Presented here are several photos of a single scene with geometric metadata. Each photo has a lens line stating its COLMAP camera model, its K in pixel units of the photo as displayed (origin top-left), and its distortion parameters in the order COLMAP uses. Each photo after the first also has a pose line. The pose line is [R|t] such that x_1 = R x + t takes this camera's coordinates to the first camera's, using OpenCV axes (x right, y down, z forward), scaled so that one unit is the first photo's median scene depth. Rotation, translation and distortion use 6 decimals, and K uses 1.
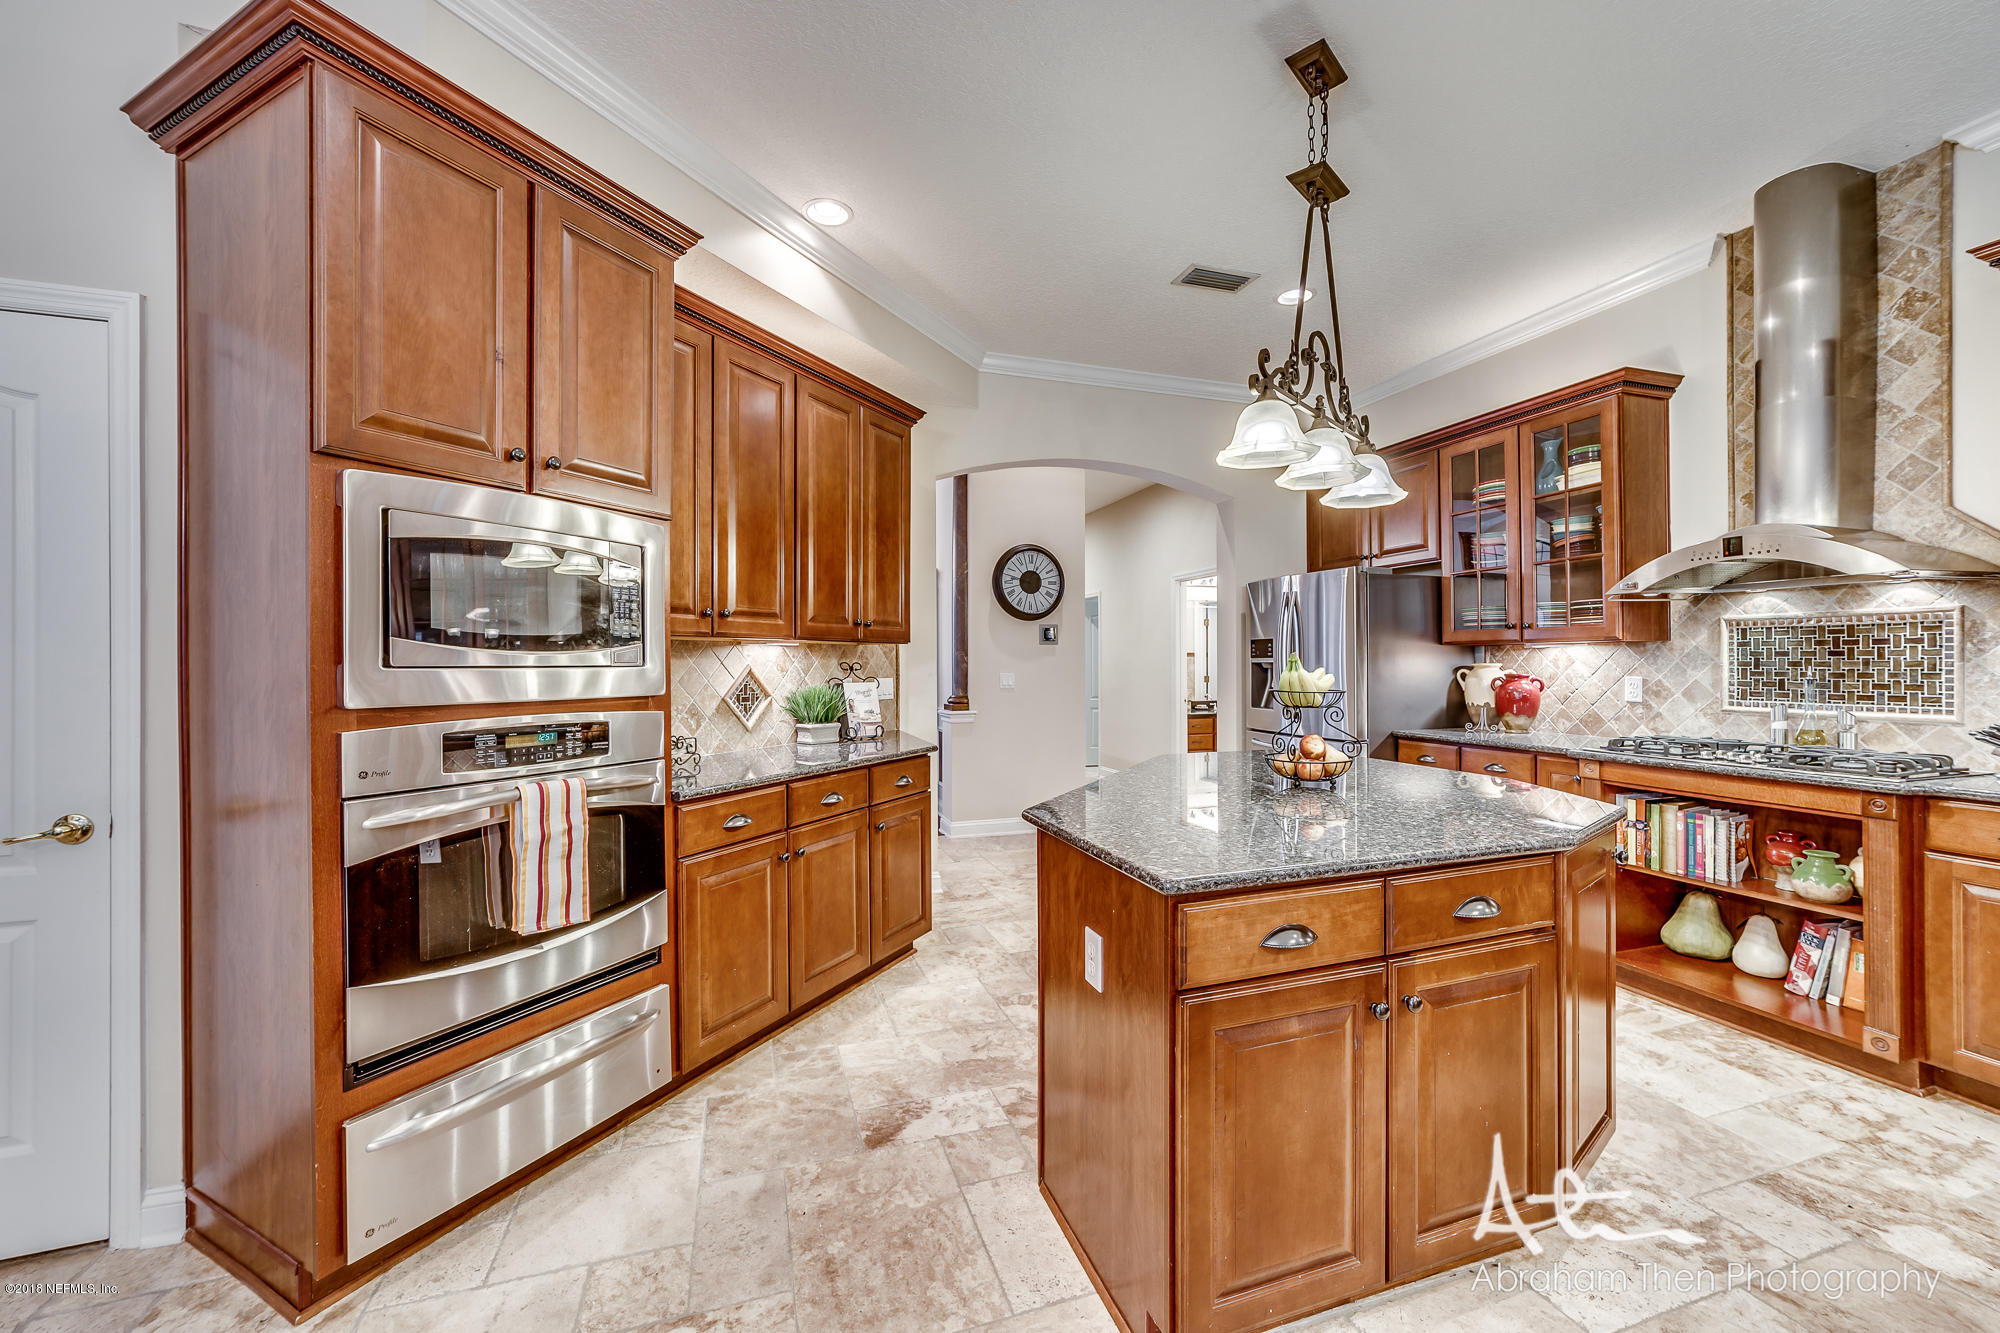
lens RADIAL K [[789.5, 0, 1006.3], [0, 789.5, 660.0], [0, 0, 1]] dist [-0.009913, 0.004660]
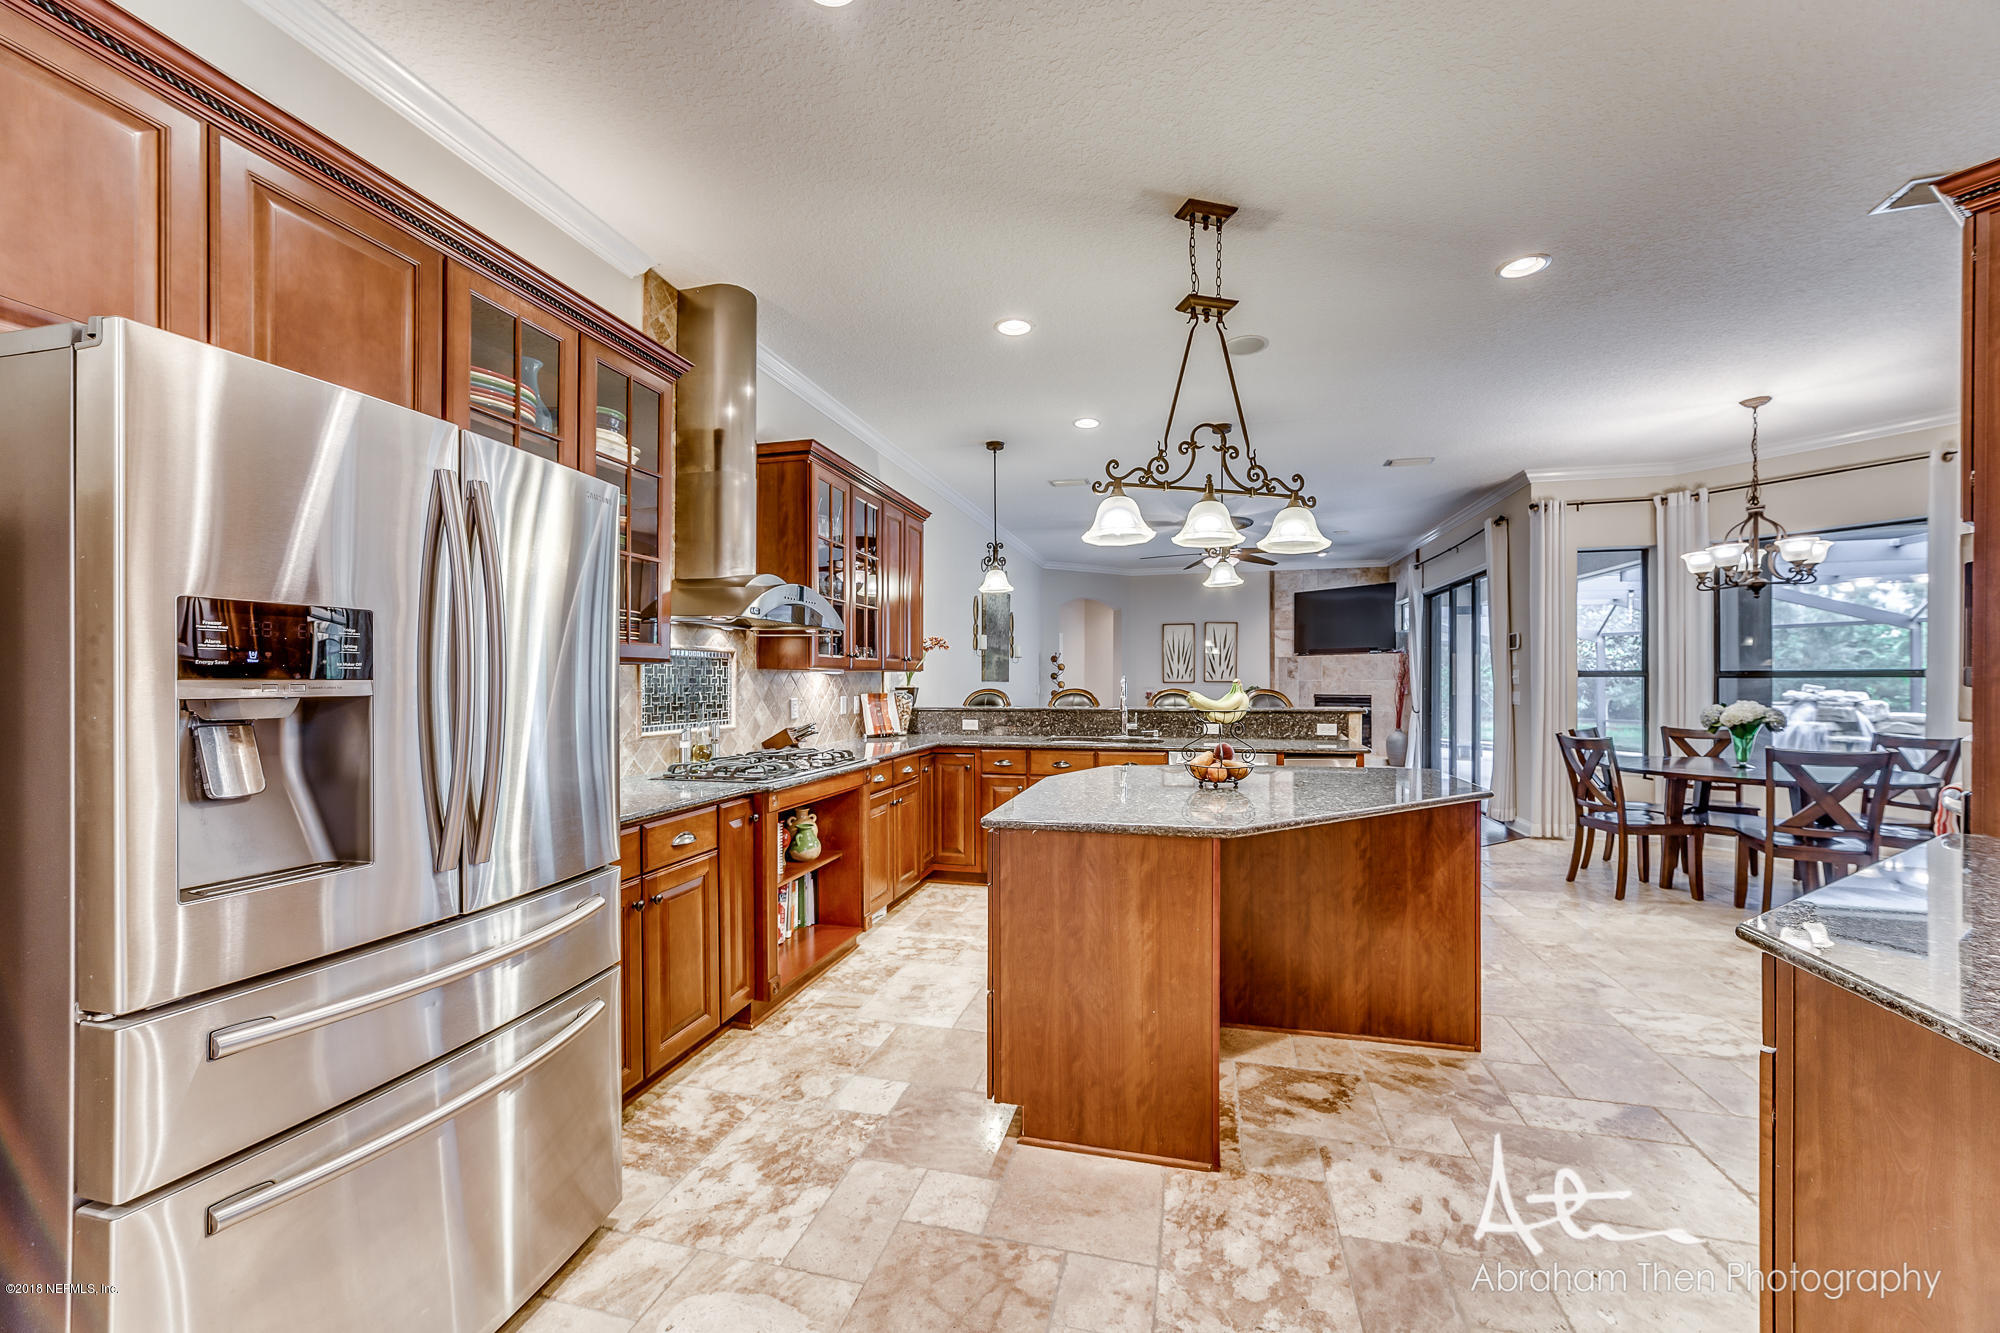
lens RADIAL K [[772.8, 0, 1002.0], [0, 772.8, 678.3], [0, 0, 1]] dist [-0.018000, 0.006274]
pose [[-0.836783, 0.005812, 0.547504, 0.002078], [0.002623, 0.999975, -0.006606, -0.003101], [-0.547529, -0.004092, -0.836777, 1.929463]]
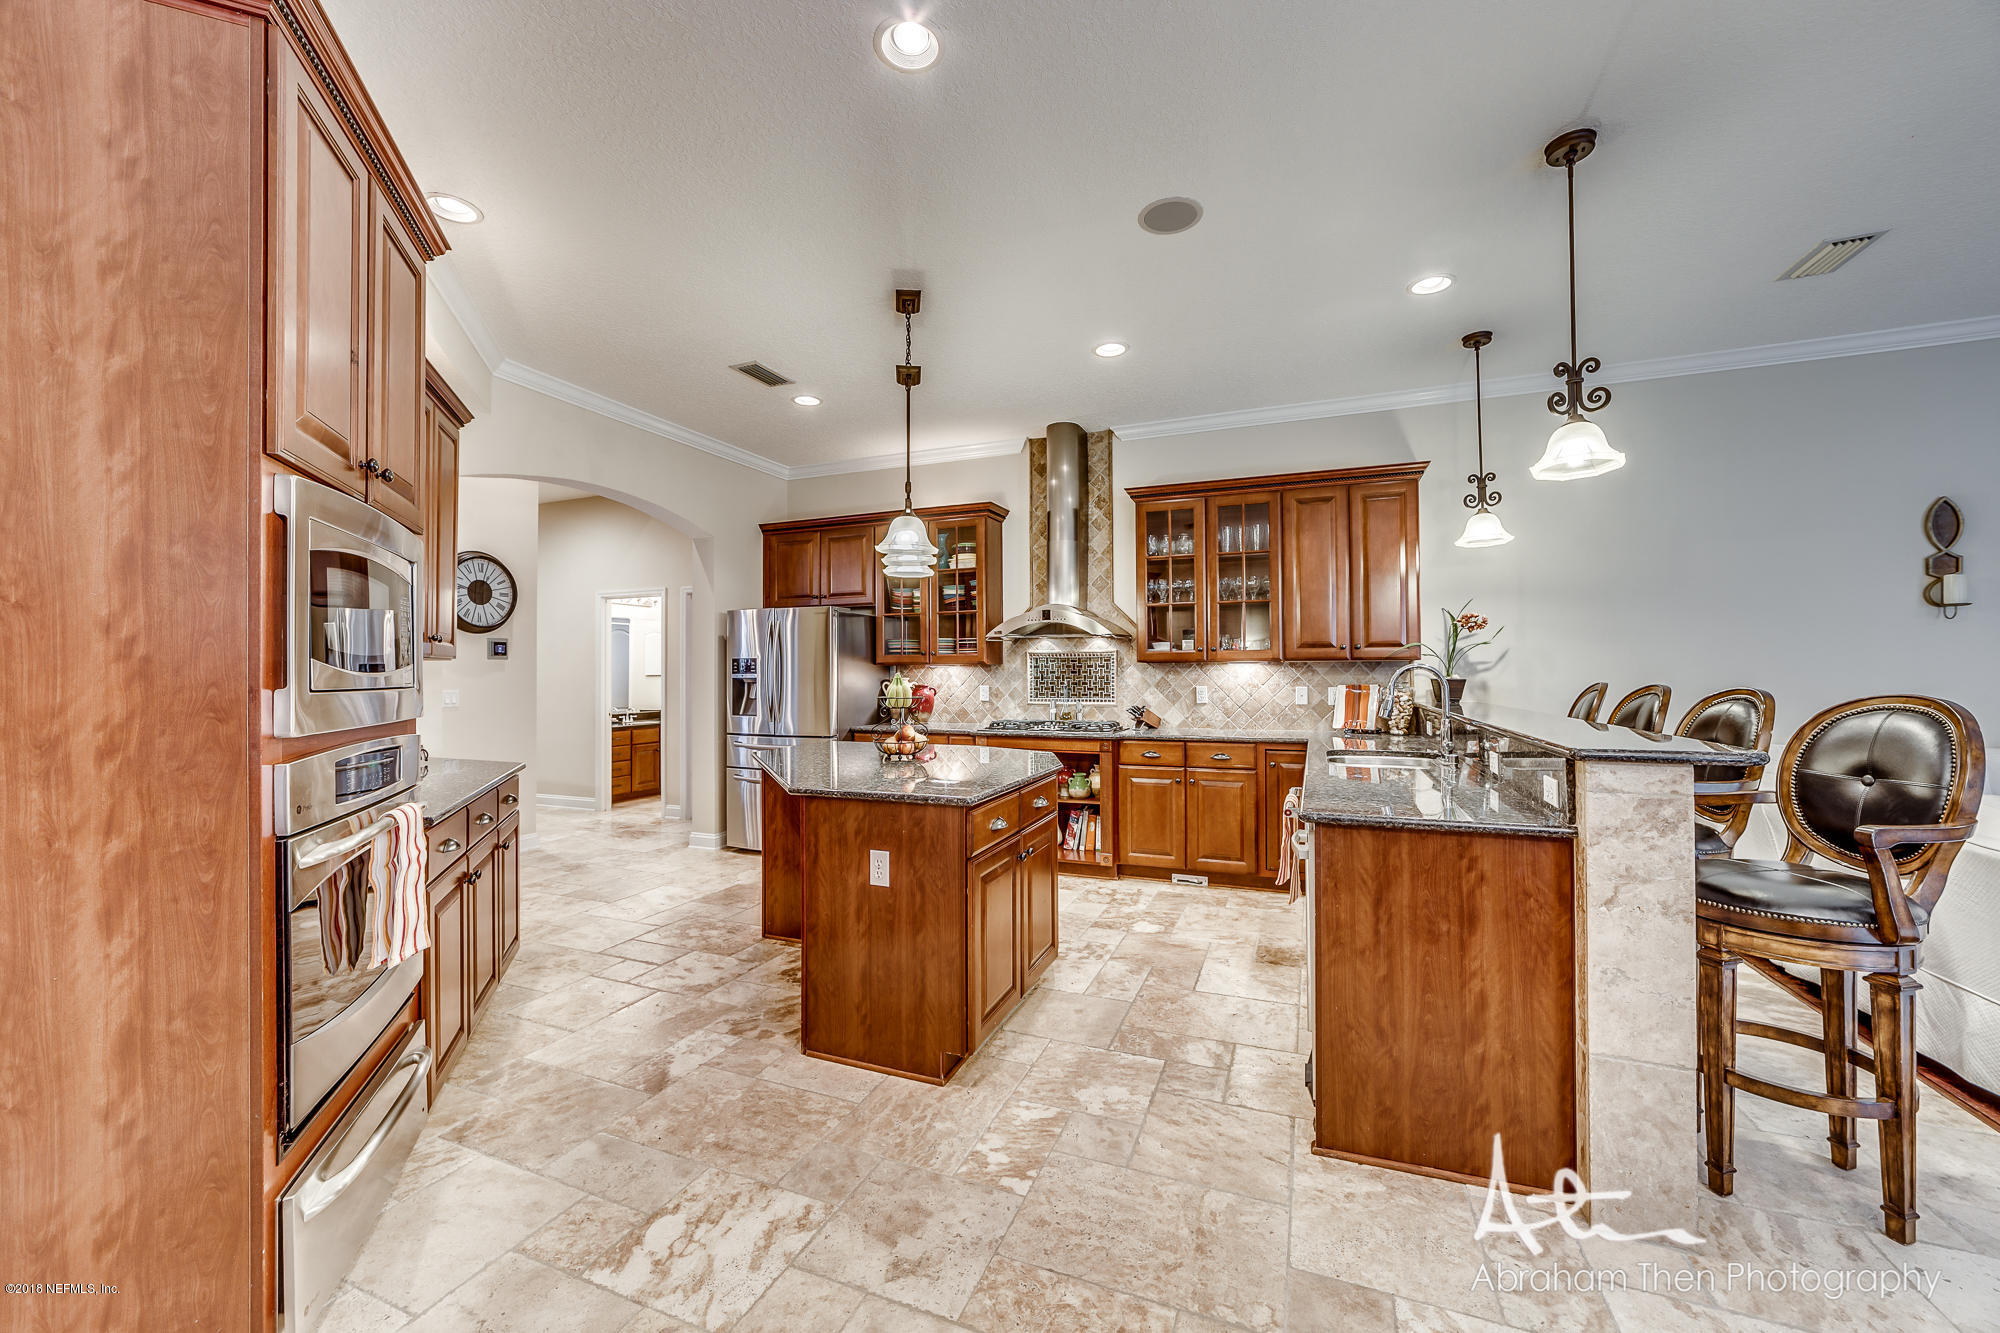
lens RADIAL K [[772.8, 0, 995.4], [0, 772.8, 660.0], [0, 0, 1]] dist [-0.018000, 0.006274]
pose [[0.657469, 0.012617, 0.753376, -0.563042], [0.000076, 0.999859, -0.016811, -0.007455], [-0.753481, 0.011110, 0.657375, -0.119252]]
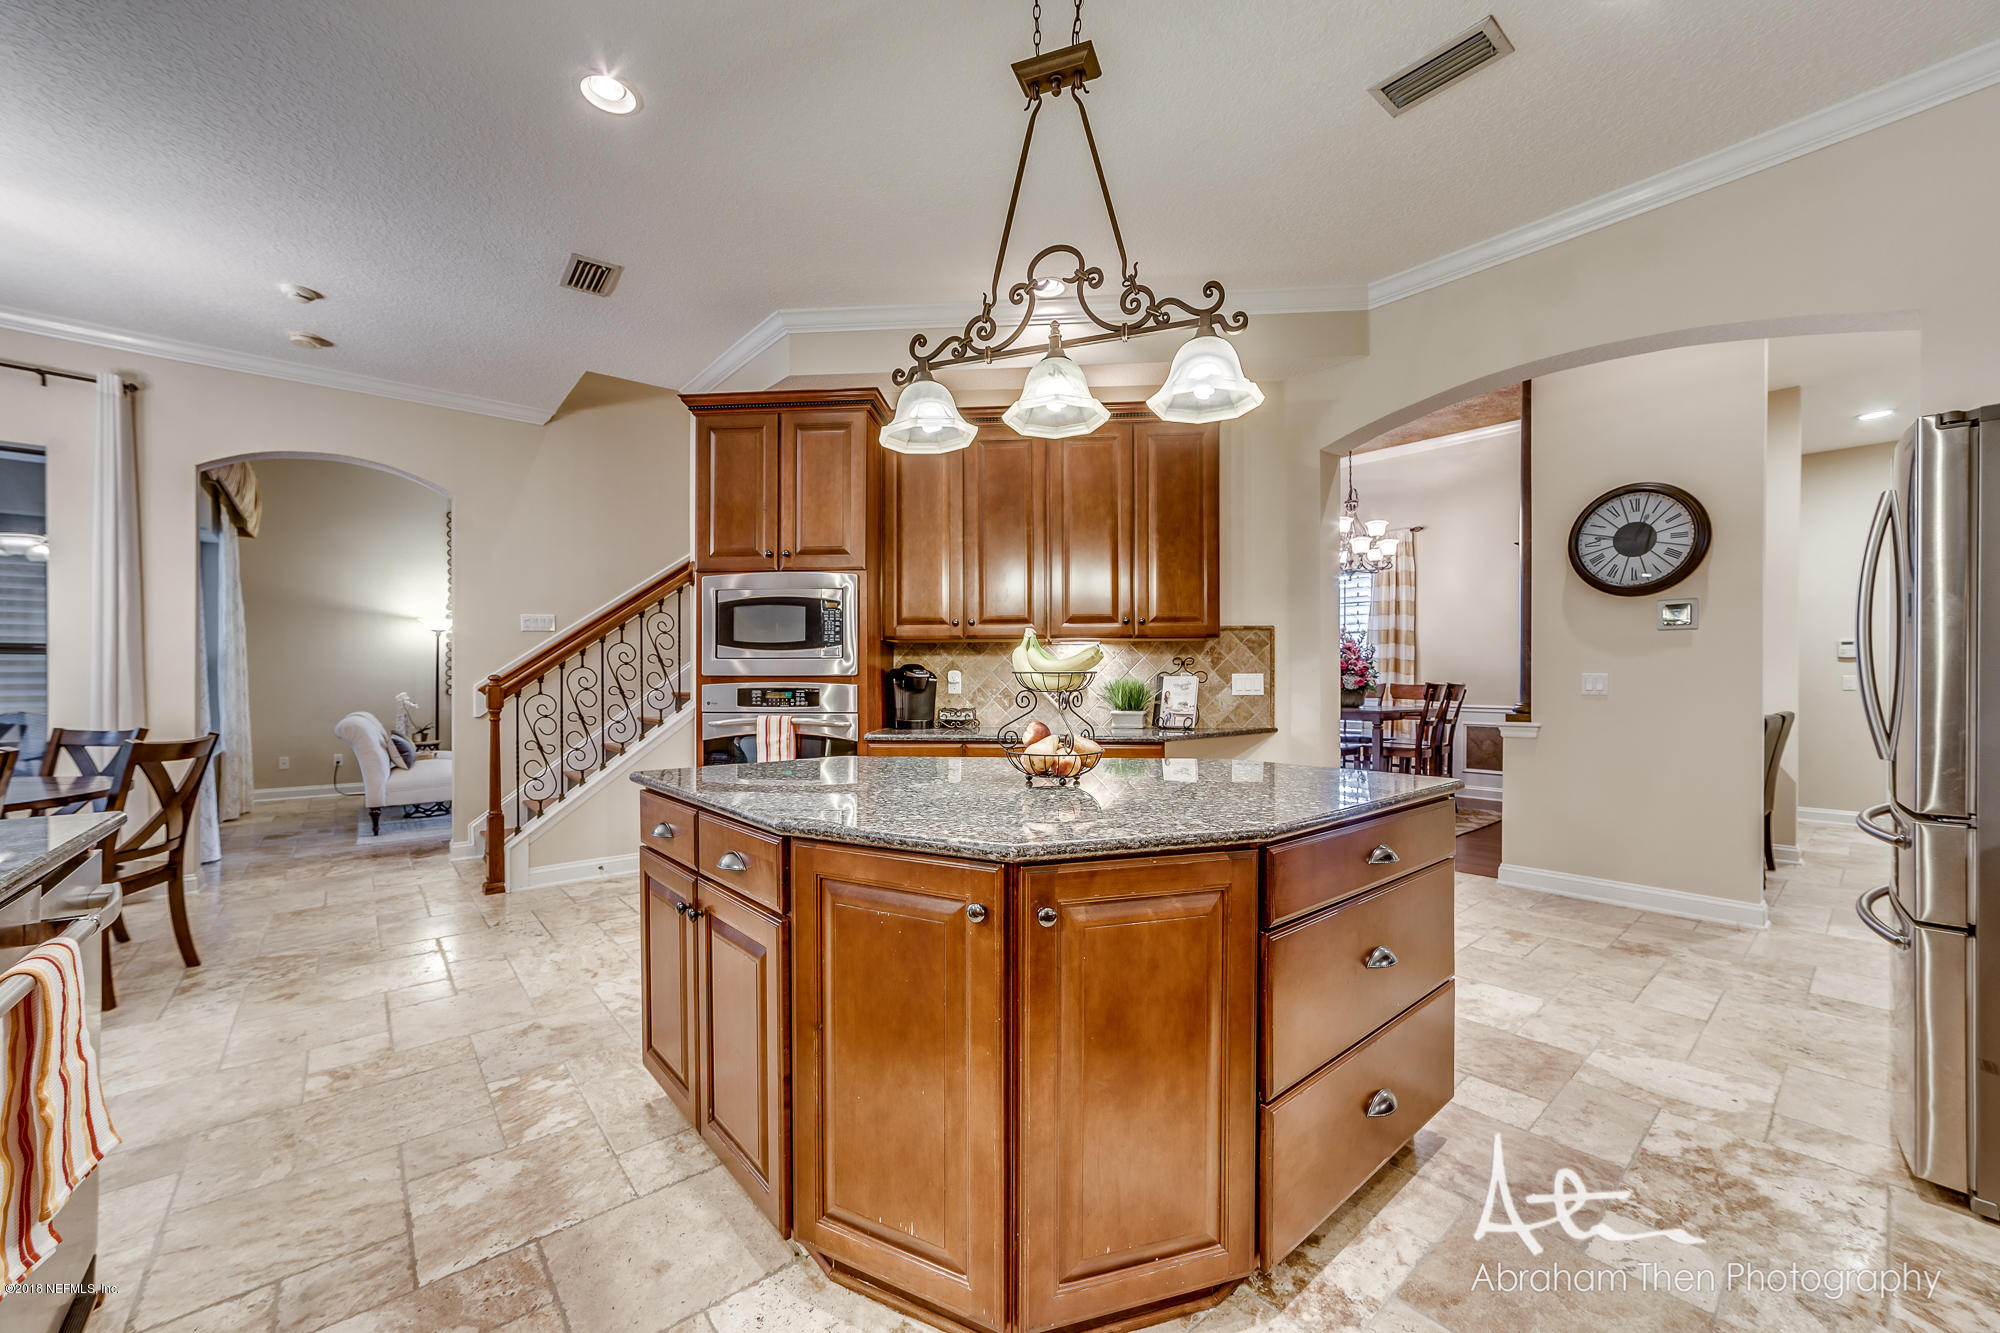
lens RADIAL K [[772.8, 0, 998.7], [0, 772.8, 681.8], [0, 0, 1]] dist [-0.018000, 0.006274]
pose [[0.366929, 0.008224, -0.930212, 0.998330], [0.002761, 0.999947, 0.009930, 0.035727], [0.930245, -0.006212, 0.366887, 0.560283]]
